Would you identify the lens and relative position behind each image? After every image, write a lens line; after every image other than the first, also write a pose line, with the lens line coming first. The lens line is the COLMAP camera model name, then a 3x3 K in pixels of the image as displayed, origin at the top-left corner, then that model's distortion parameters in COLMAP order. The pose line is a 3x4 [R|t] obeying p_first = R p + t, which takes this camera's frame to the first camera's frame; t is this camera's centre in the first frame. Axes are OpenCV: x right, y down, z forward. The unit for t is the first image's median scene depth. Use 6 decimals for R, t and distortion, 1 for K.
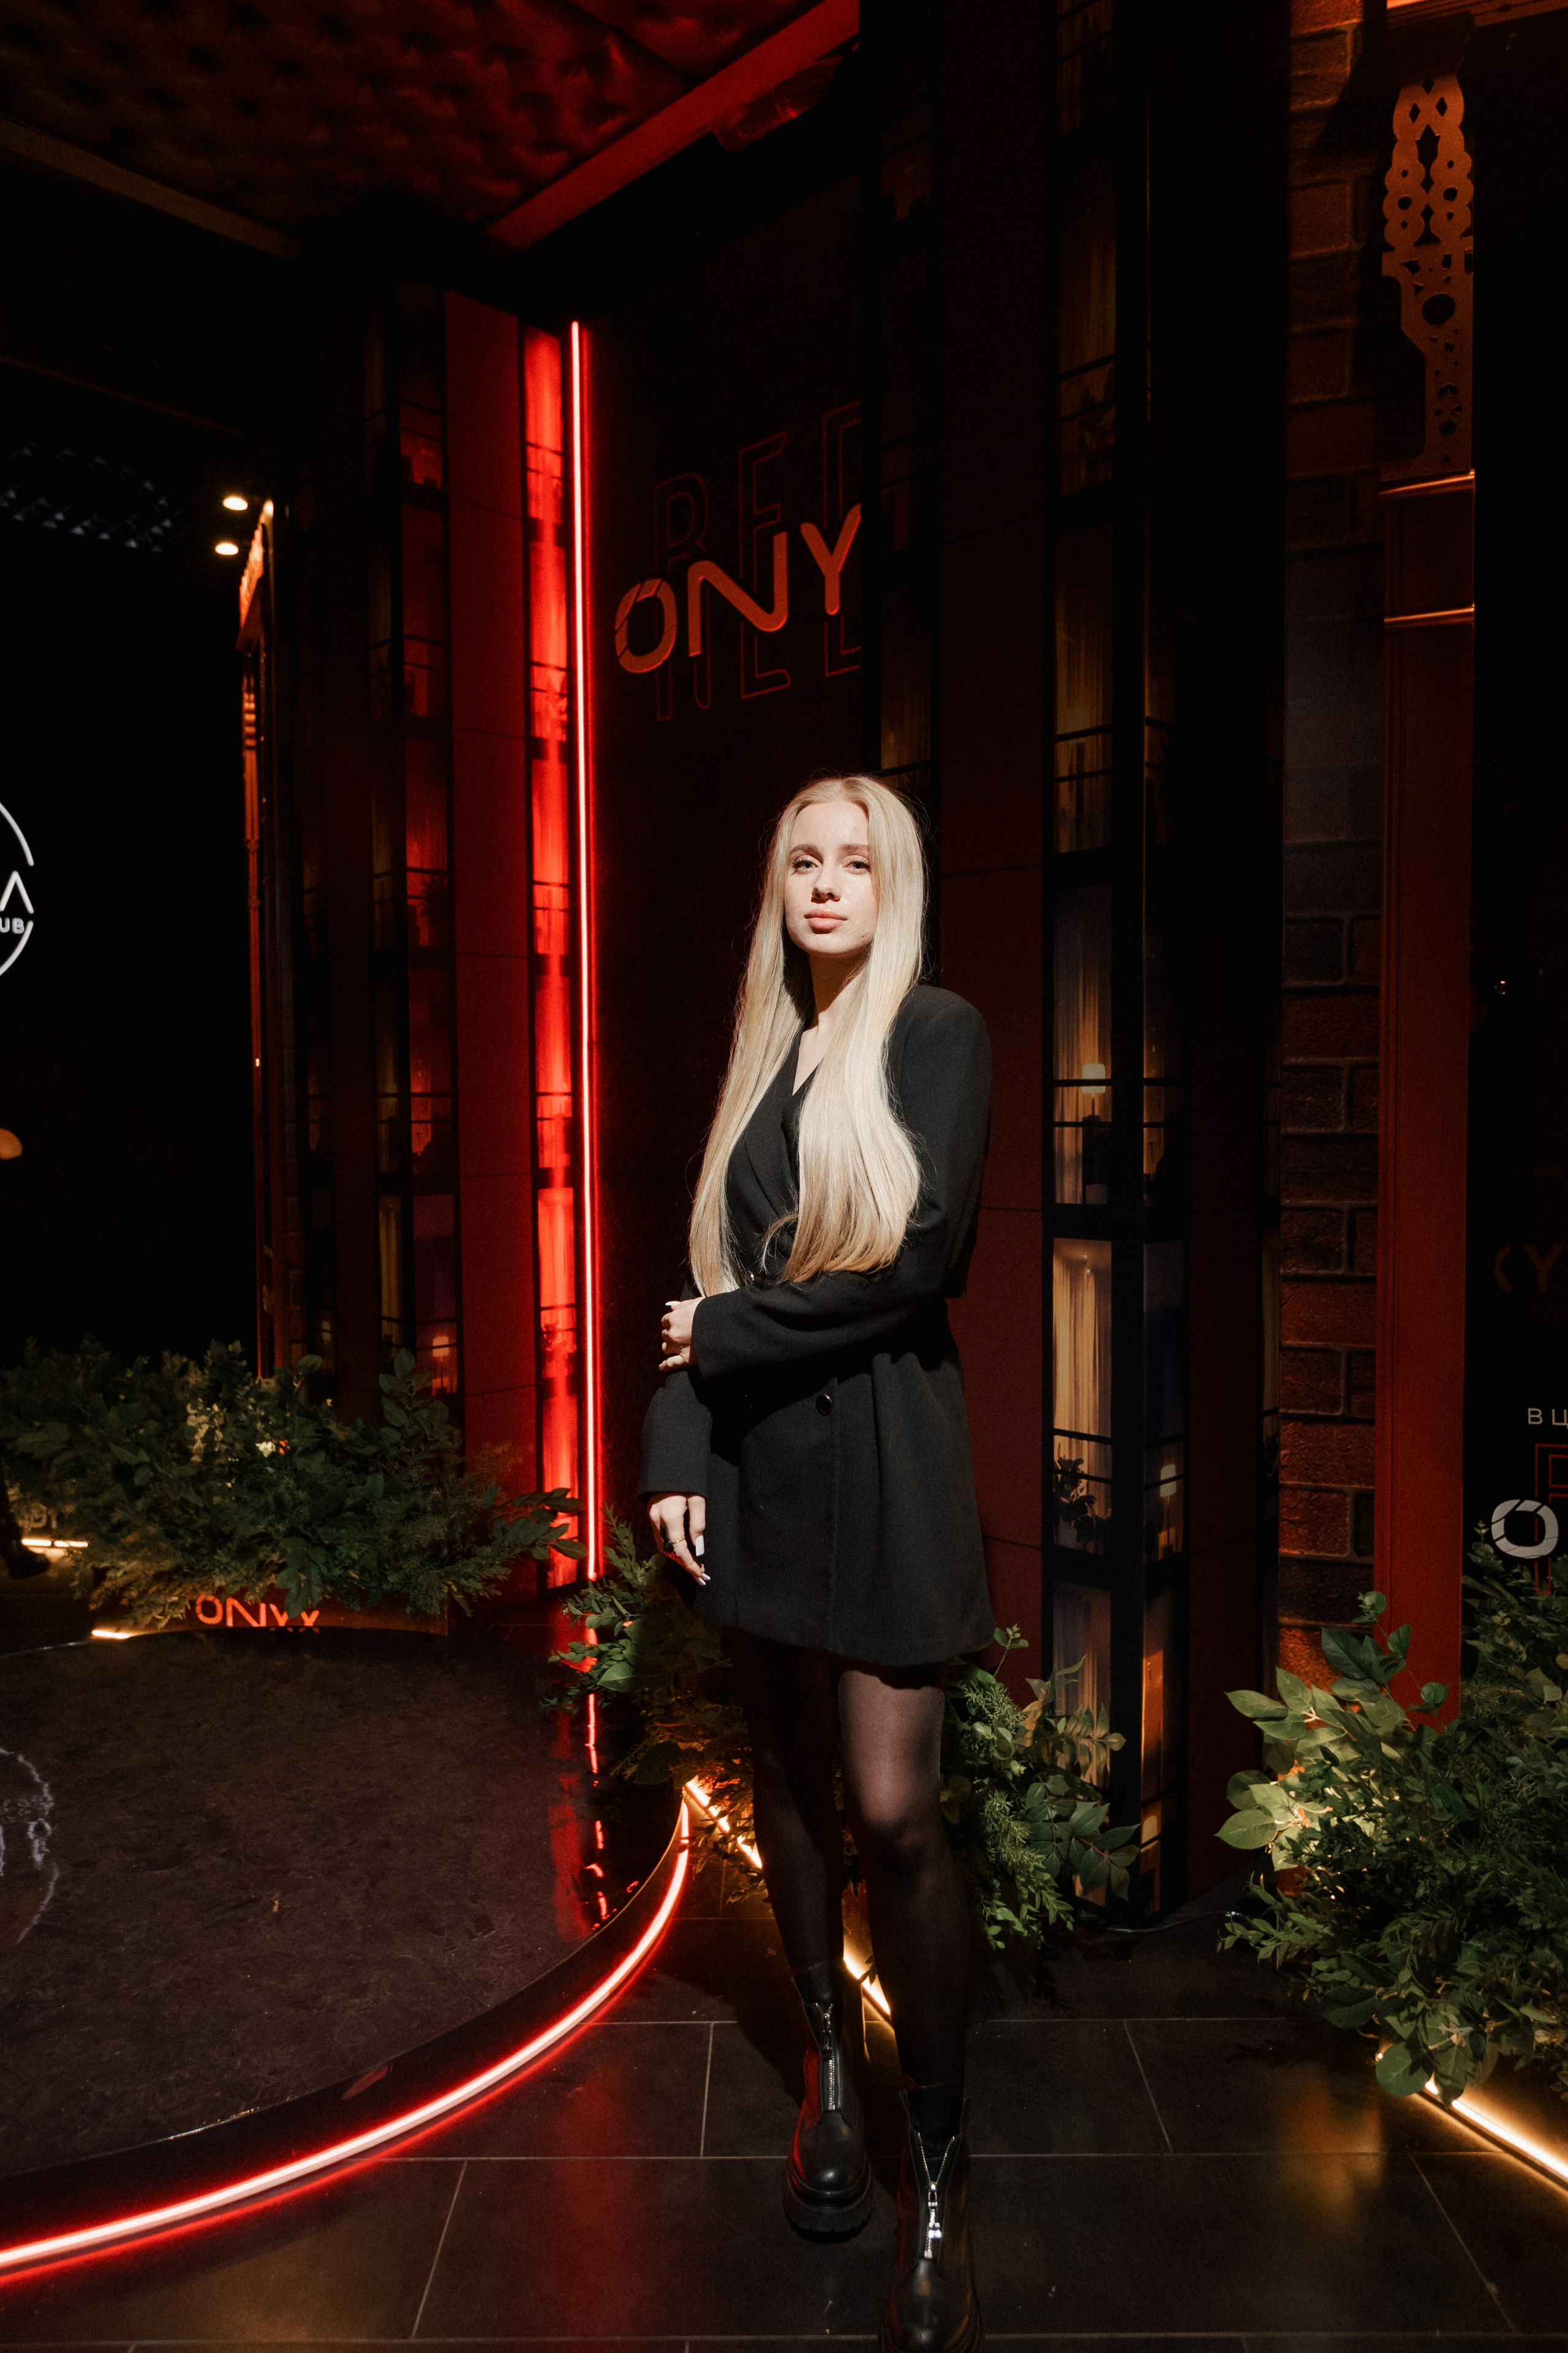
lens RADIAL K [[1585.8, 0, 776.0], [0, 1585.8, 1169.4], [0, 0, 1]] dist [0.007777, -0.003955]
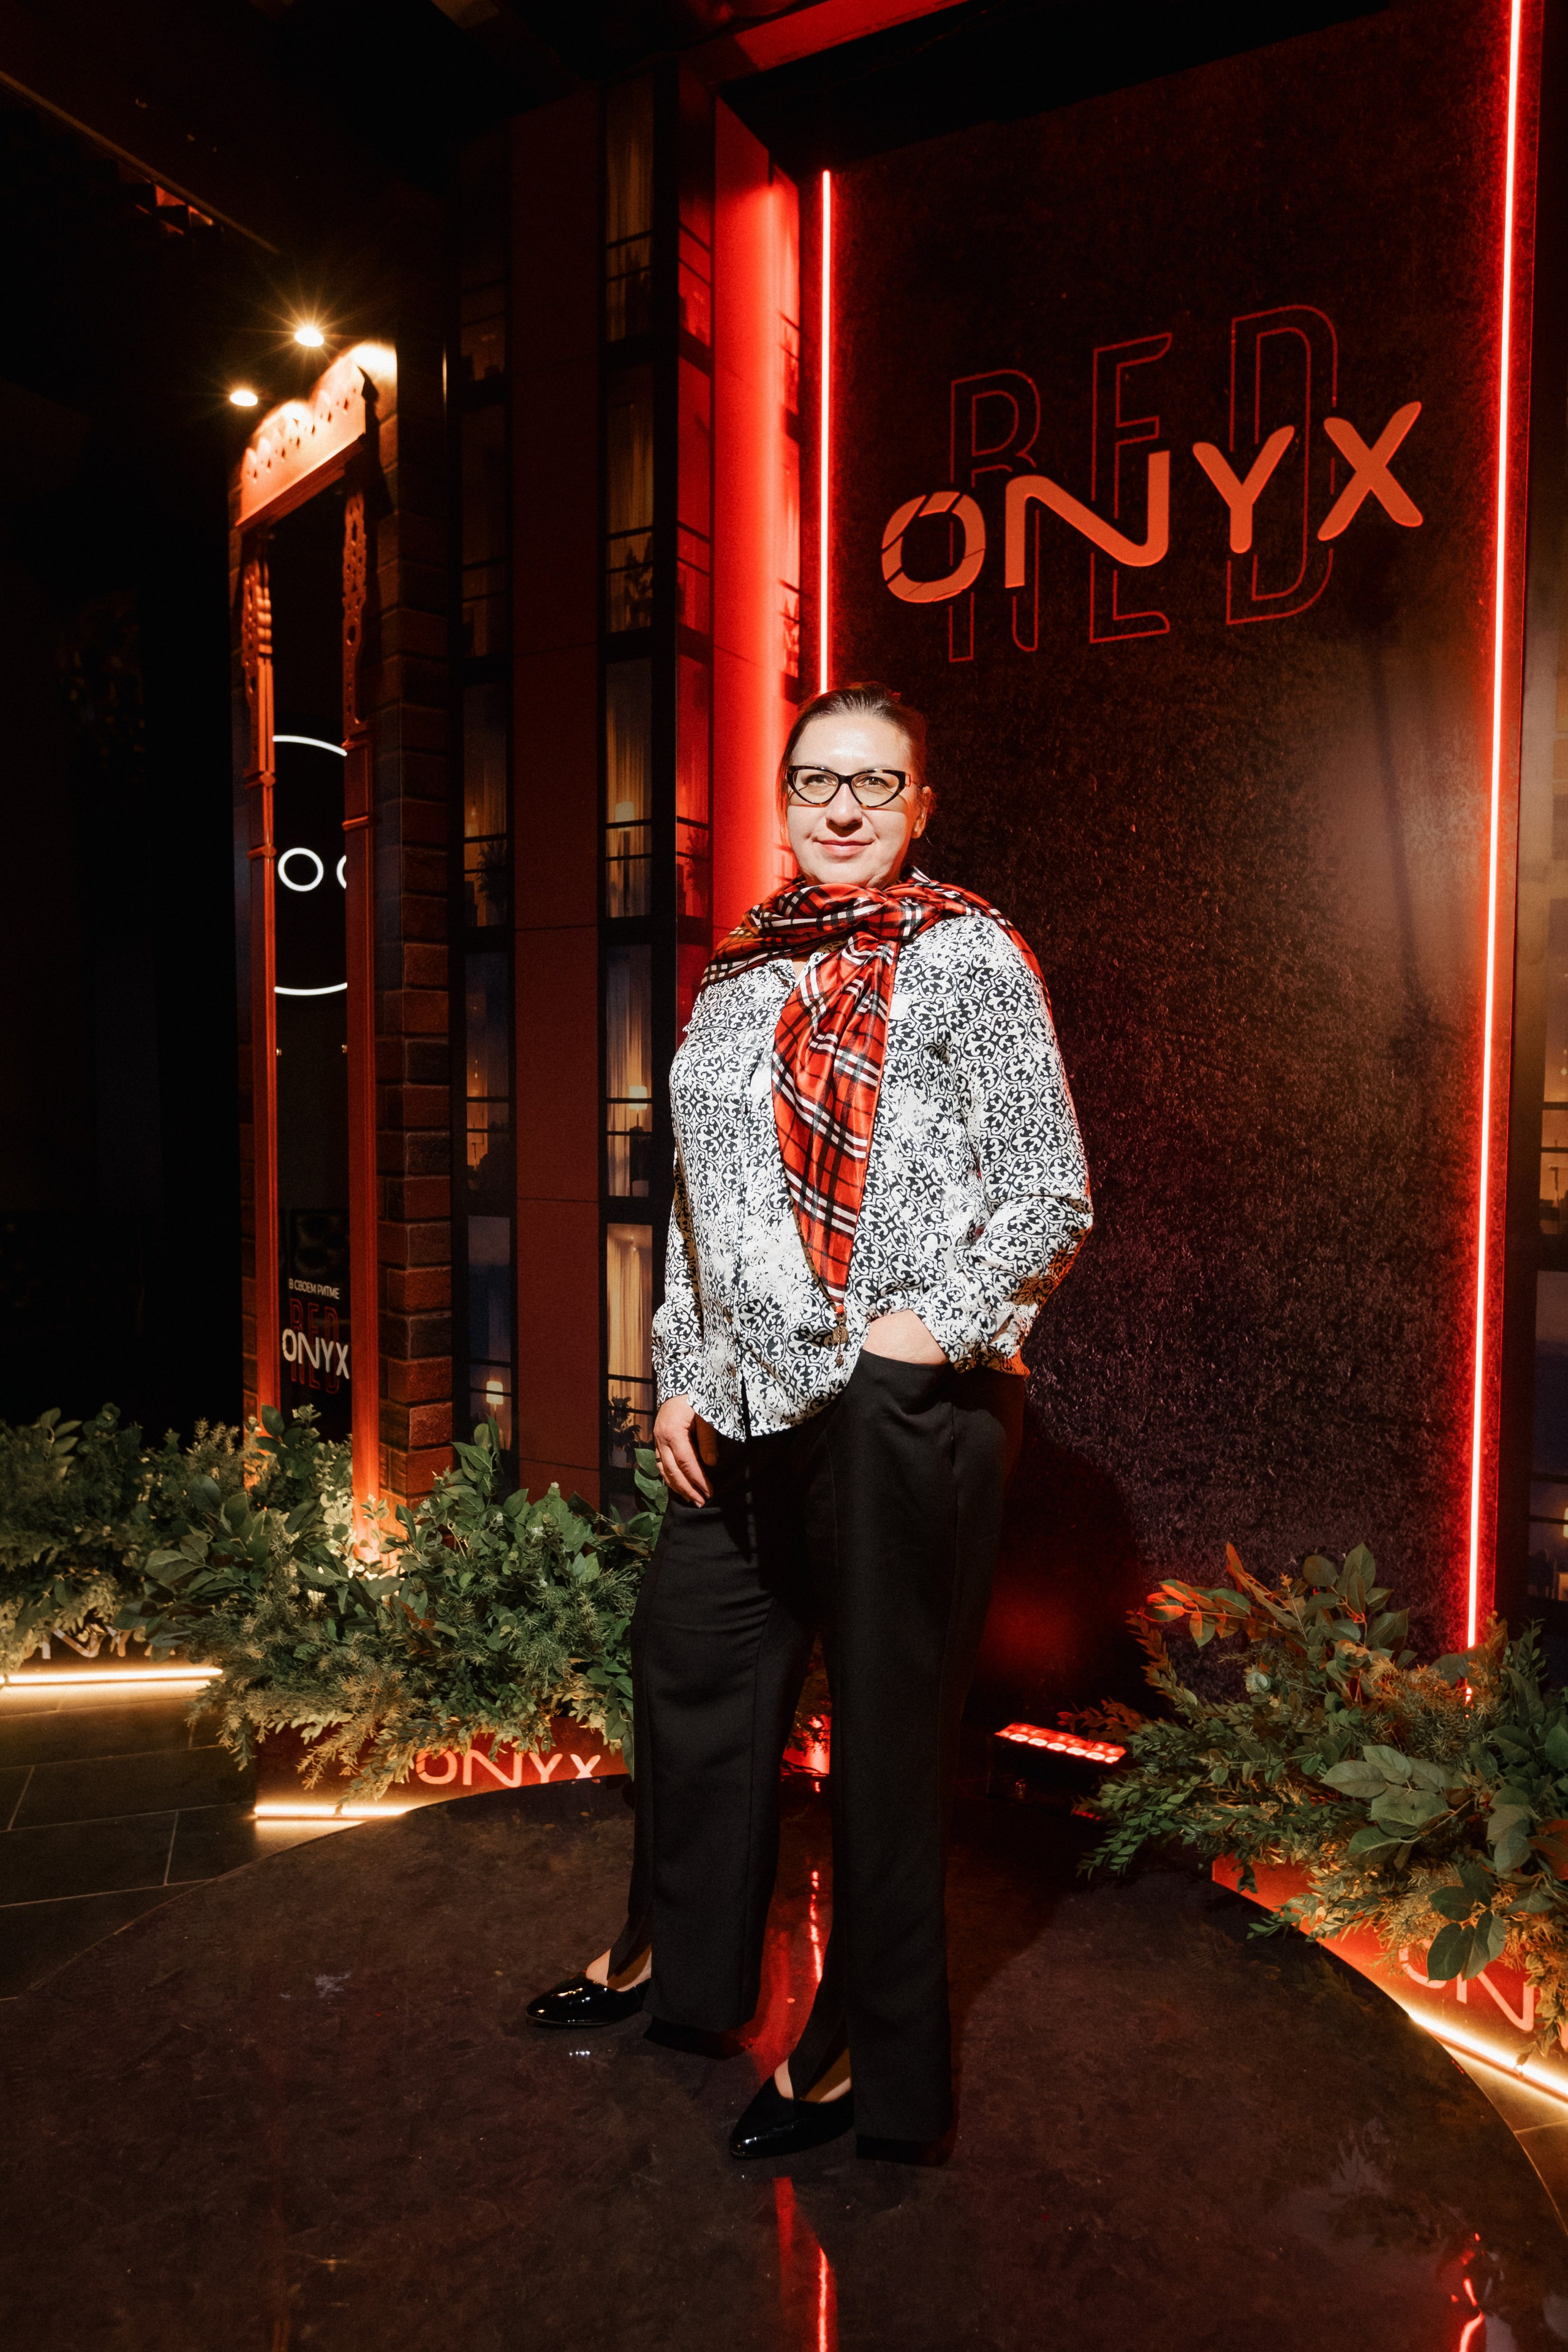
lens RADIAL K [[1556.6, 0, 773.6], [0, 1556.6, 1184.1], [0, 0, 1]] dist [0.003794, 0.000525]
pose [[0.958301, -0.004953, 0.285717, -0.447878], [0.000158, 0.999859, 0.016805, -0.019823], [-0.285760, -0.016059, 0.958167, 0.251509]]
